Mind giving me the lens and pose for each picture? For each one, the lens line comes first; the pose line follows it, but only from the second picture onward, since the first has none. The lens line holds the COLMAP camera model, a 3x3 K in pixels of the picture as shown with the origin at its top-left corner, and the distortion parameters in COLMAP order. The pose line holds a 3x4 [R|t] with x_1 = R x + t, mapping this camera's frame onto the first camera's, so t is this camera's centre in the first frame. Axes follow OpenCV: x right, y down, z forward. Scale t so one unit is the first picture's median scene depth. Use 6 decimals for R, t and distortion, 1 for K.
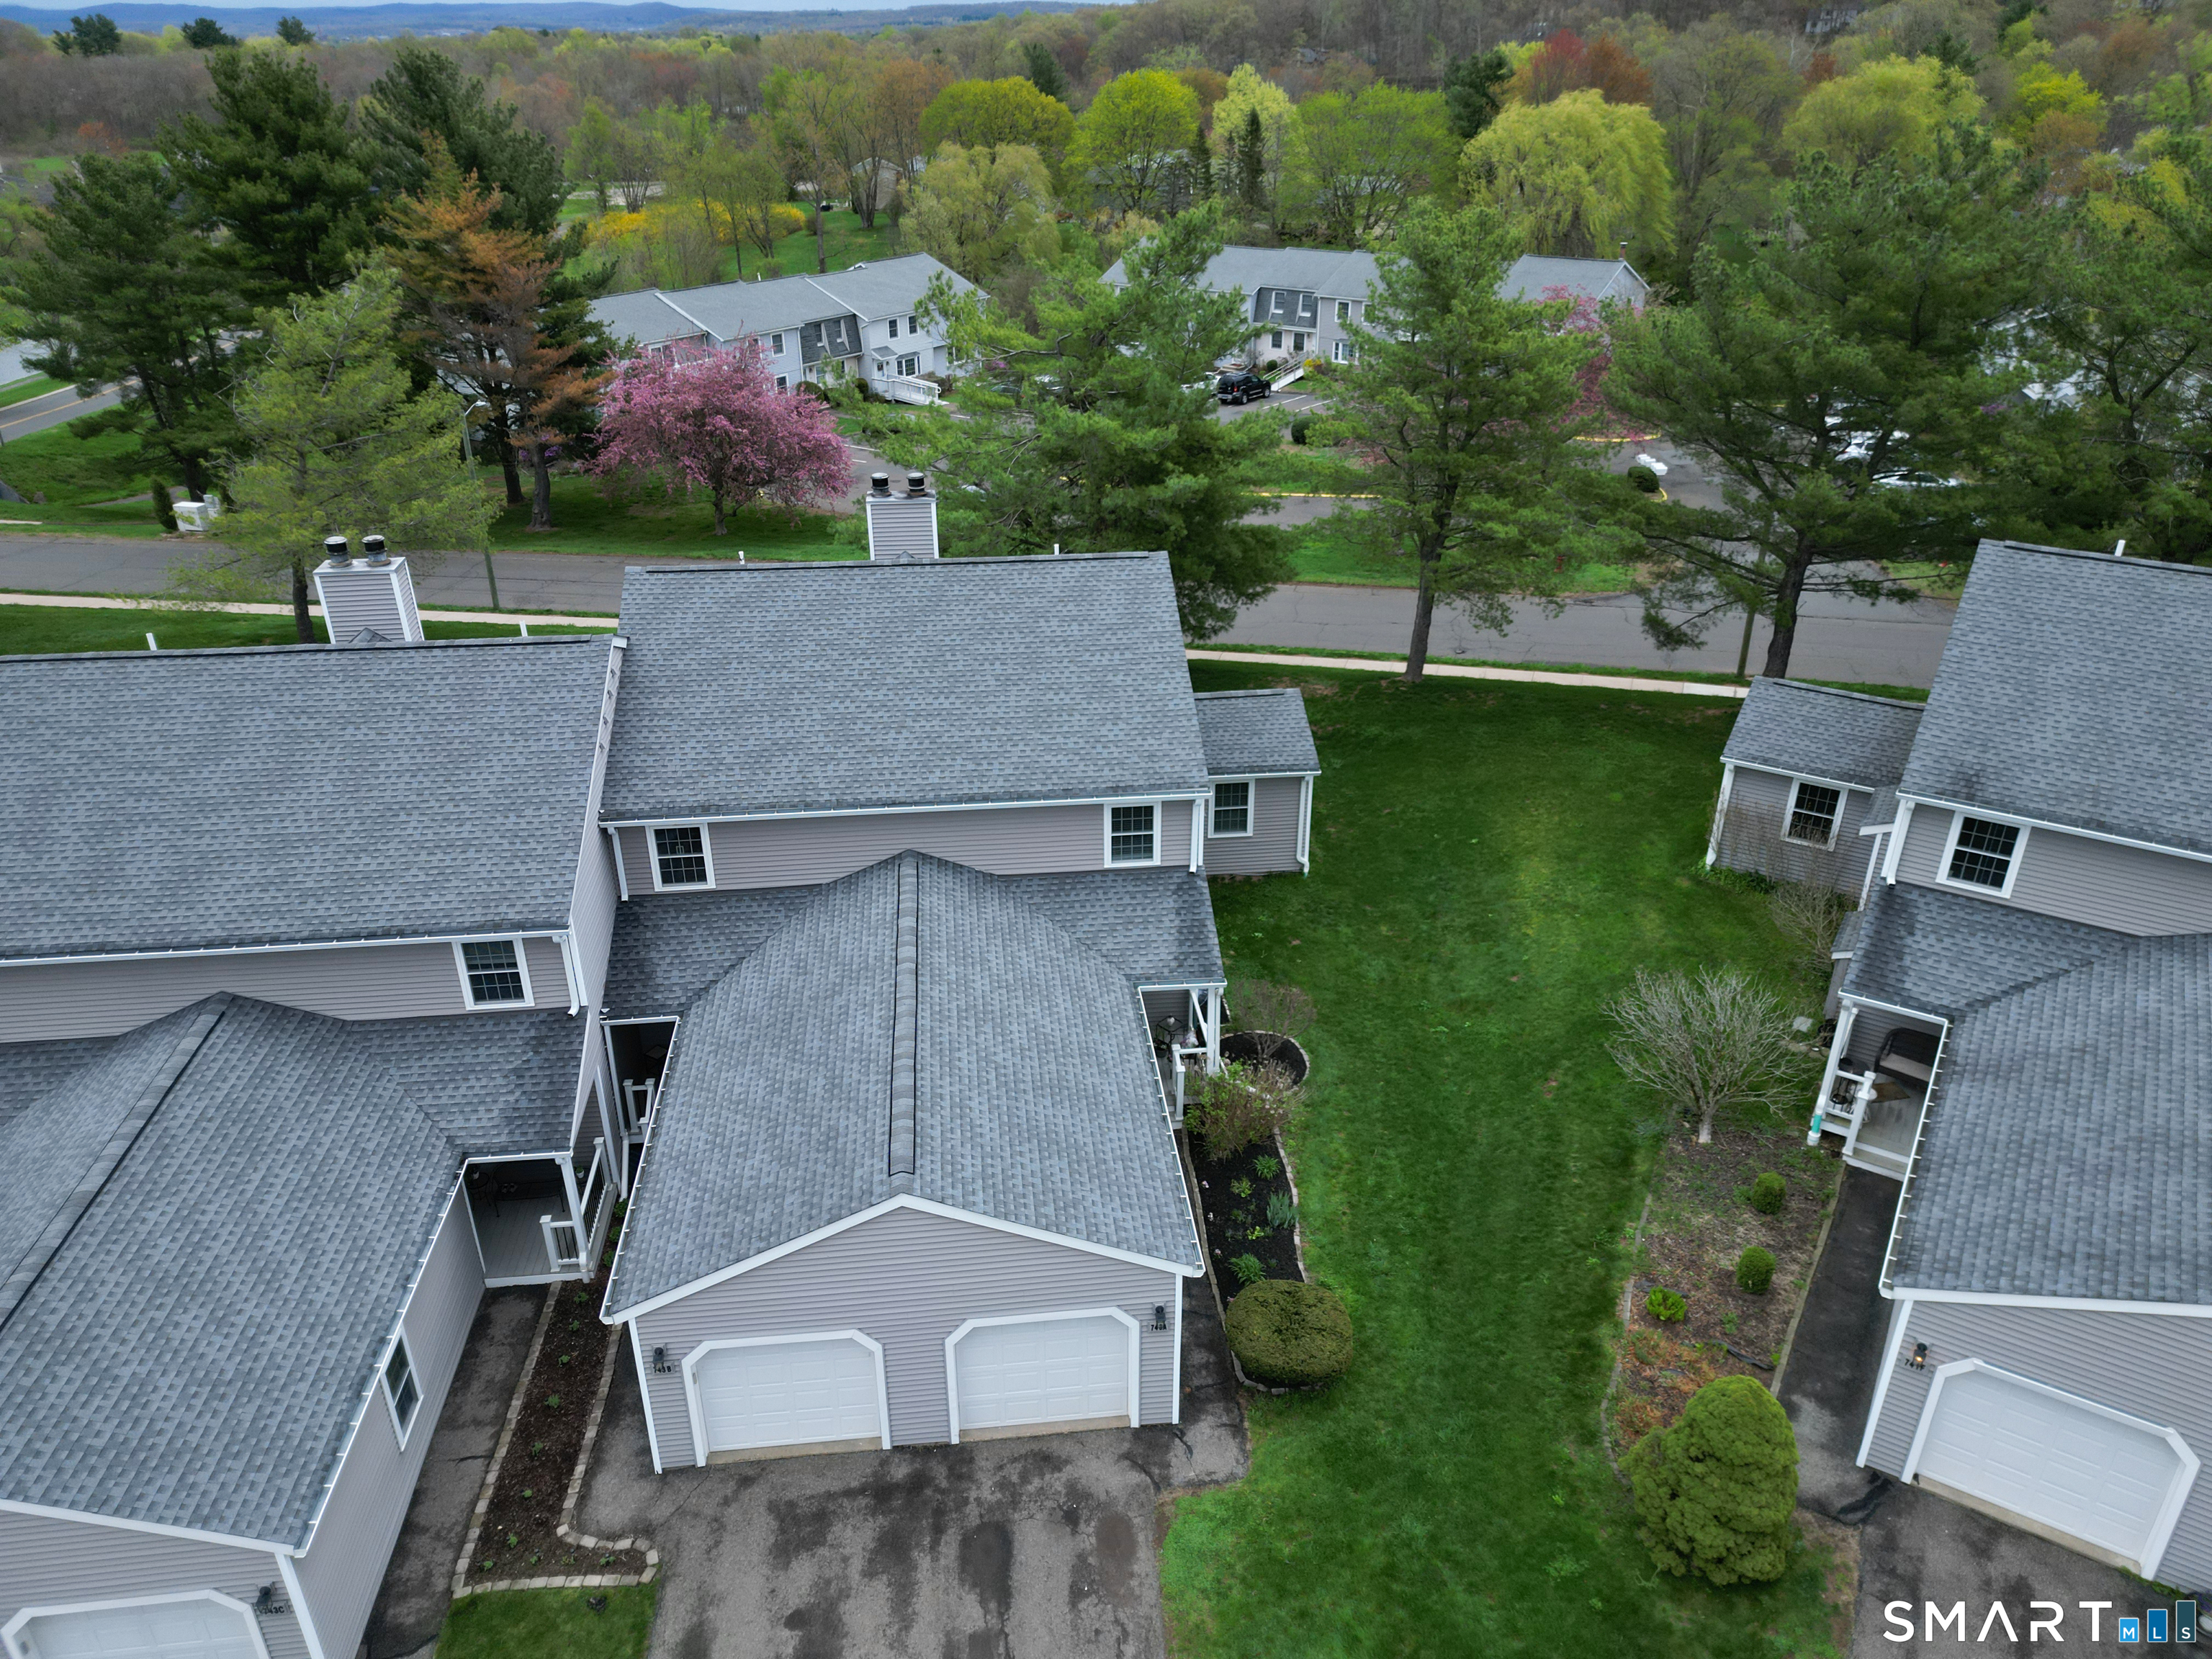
lens RADIAL K [[1548.1, 0, 1106.0], [0, 1548.1, 829.5], [0, 0, 1]] dist [0.068058, -0.082294]
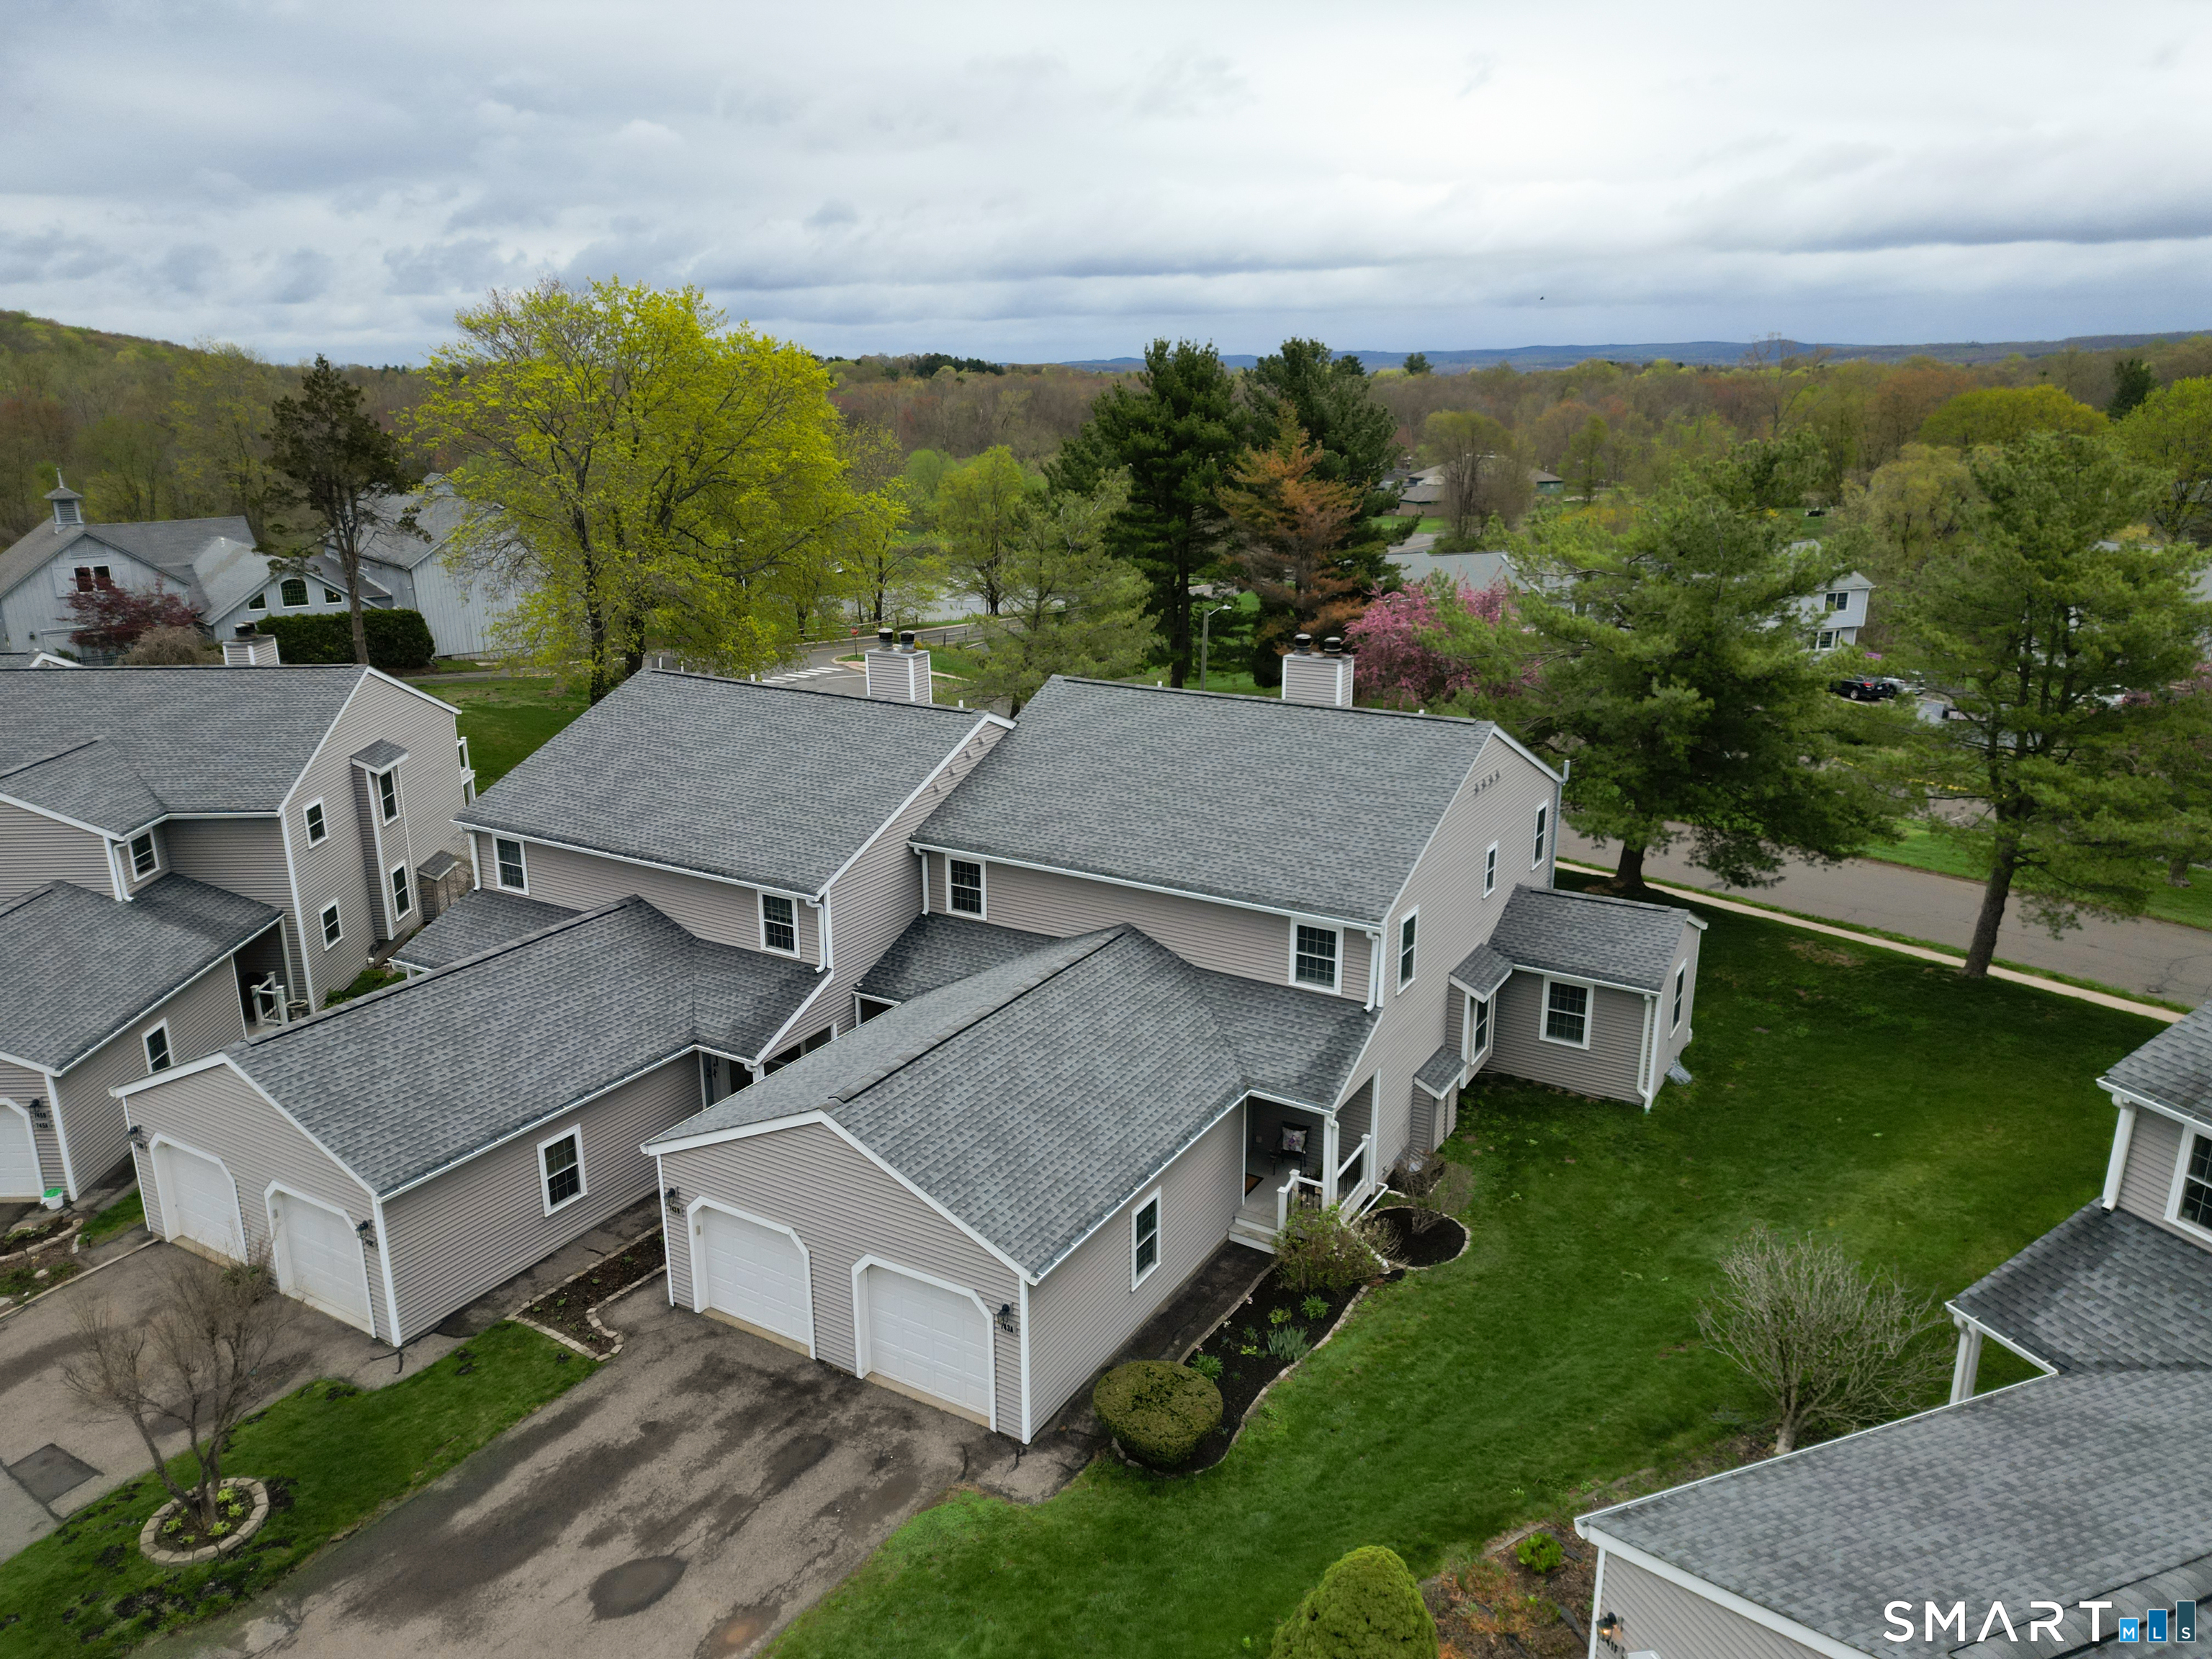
lens RADIAL K [[1555.2, 0, 1106.0], [0, 1555.2, 829.5], [0, 0, 1]] dist [0.023409, -0.008543]
pose [[0.802693, 0.170231, -0.571582, 0.501523], [-0.272736, 0.957088, -0.097969, 0.063911], [0.530376, 0.234530, 0.814676, 0.074078]]
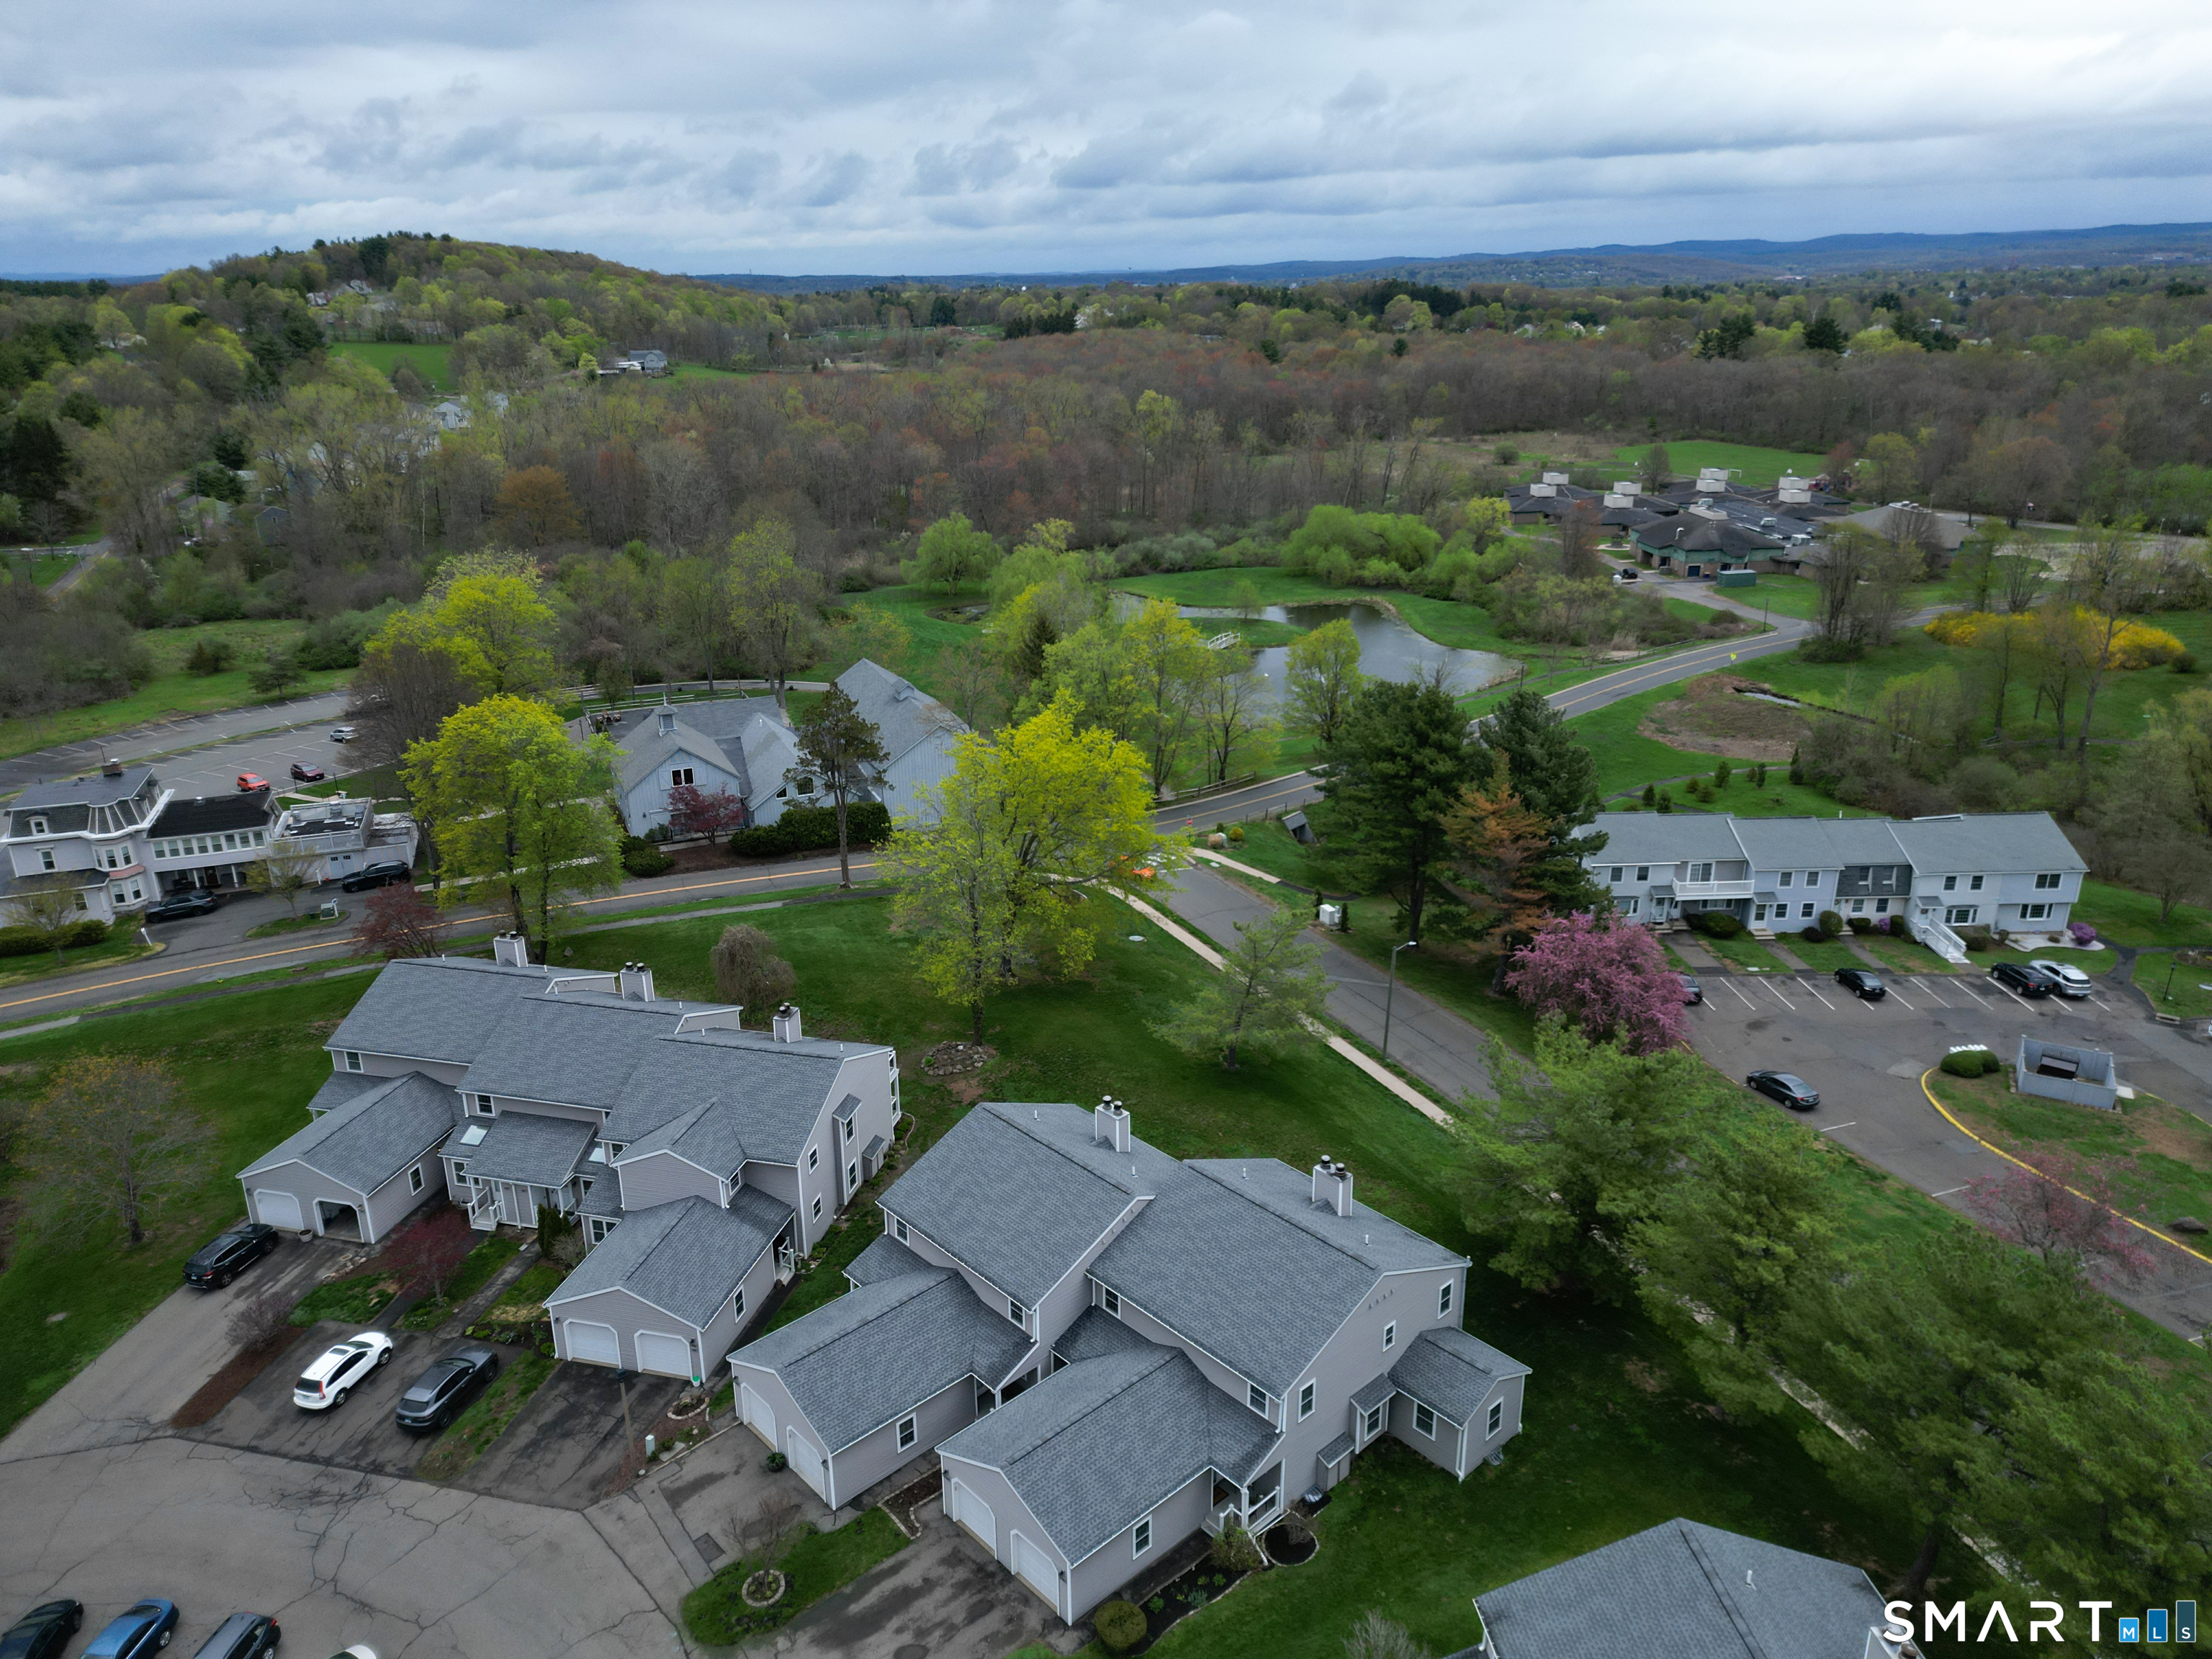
lens RADIAL K [[1548.1, 0, 1106.0], [0, 1548.1, 829.5], [0, 0, 1]] dist [0.068058, -0.082294]
pose [[0.604172, 0.276665, -0.747283, 1.311110], [-0.361847, 0.930783, 0.052051, -0.781329], [0.709959, 0.238954, 0.662464, -0.751548]]
